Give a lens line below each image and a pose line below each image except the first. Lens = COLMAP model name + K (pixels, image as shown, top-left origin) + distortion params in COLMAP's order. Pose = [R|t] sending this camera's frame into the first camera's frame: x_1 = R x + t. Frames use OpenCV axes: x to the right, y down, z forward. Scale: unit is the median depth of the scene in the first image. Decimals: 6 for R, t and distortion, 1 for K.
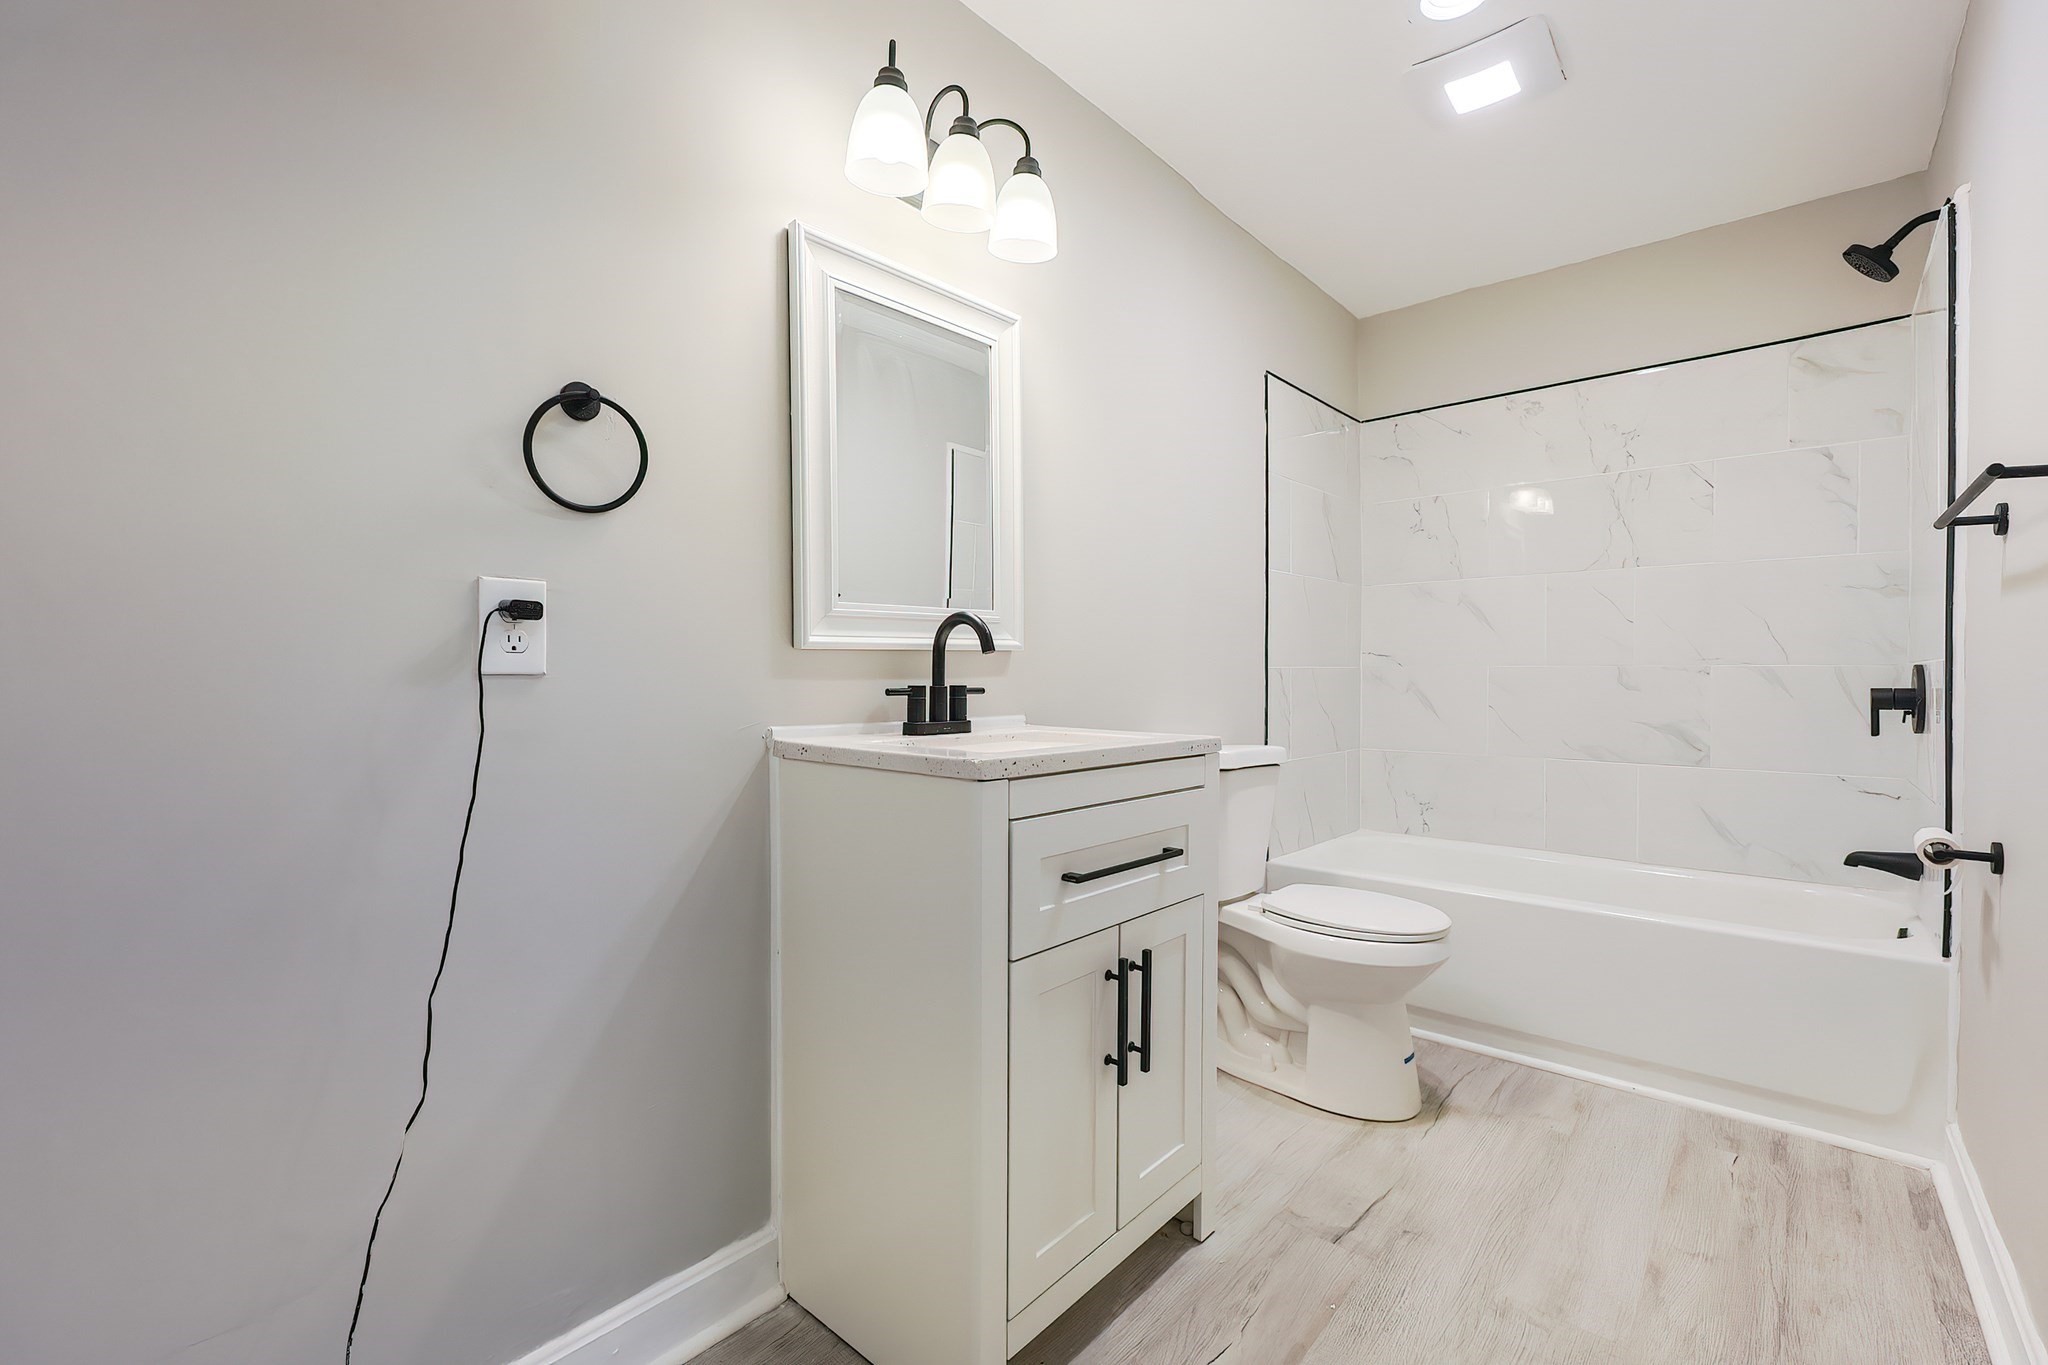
lens RADIAL K [[865.3, 0, 1069.4], [0, 865.3, 679.3], [0, 0, 1]] dist [0.006436, 0.000280]
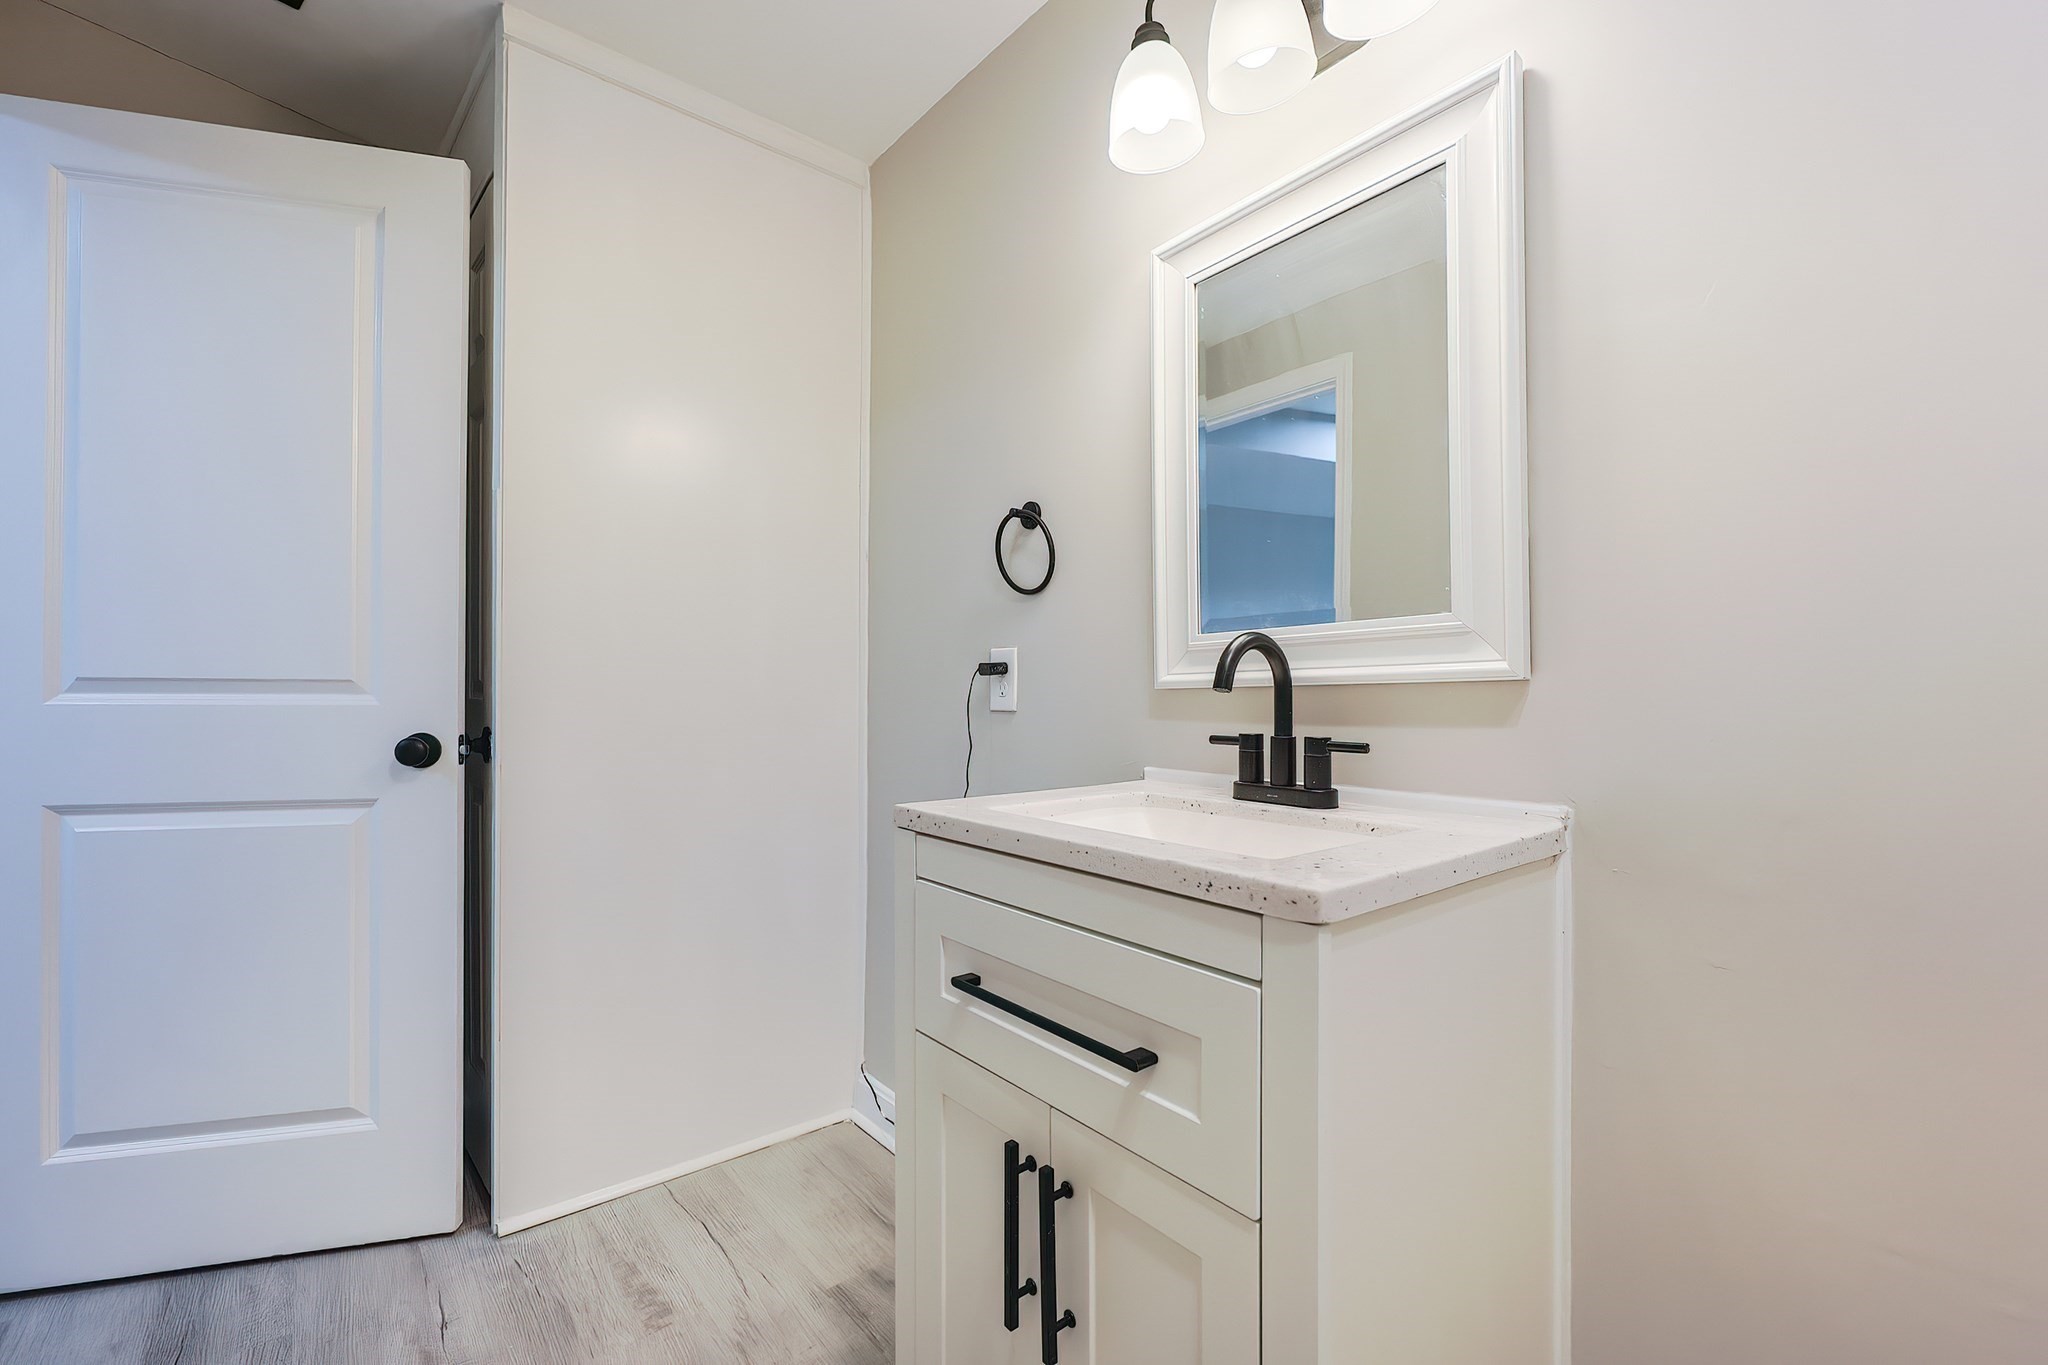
lens RADIAL K [[884.2, 0, 1014.6], [0, 884.2, 686.1], [0, 0, 1]] dist [-0.000740, -0.000286]
pose [[-0.201060, -0.006979, -0.979554, 0.640683], [-0.006593, 0.999962, -0.005772, -0.029310], [0.979557, 0.005297, -0.201098, 0.974234]]
